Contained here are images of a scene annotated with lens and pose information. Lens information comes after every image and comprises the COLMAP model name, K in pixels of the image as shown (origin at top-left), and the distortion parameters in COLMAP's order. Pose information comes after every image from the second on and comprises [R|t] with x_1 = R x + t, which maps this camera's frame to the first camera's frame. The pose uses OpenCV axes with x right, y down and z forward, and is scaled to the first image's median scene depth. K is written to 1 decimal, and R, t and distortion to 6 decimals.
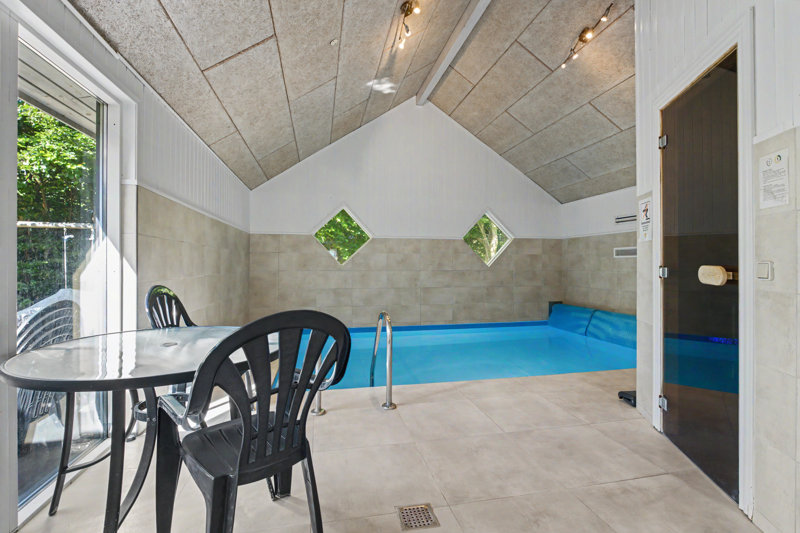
lens RADIAL K [[388.1, 0, 400.0], [0, 388.1, 266.5], [0, 0, 1]] dist [-0.012574, 0.000522]
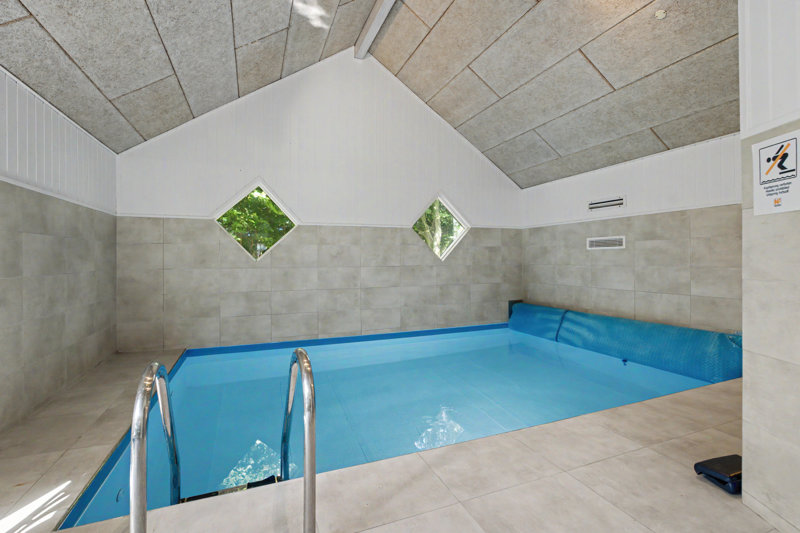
lens RADIAL K [[365.4, 0, 398.6], [0, 365.4, 256.7], [0, 0, 1]] dist [-0.015278, -0.000023]
pose [[0.985927, -0.005235, 0.167095, 0.004124], [0.007418, 0.999895, -0.012443, 0.000005], [-0.167013, 0.013508, 0.985862, 0.258587]]
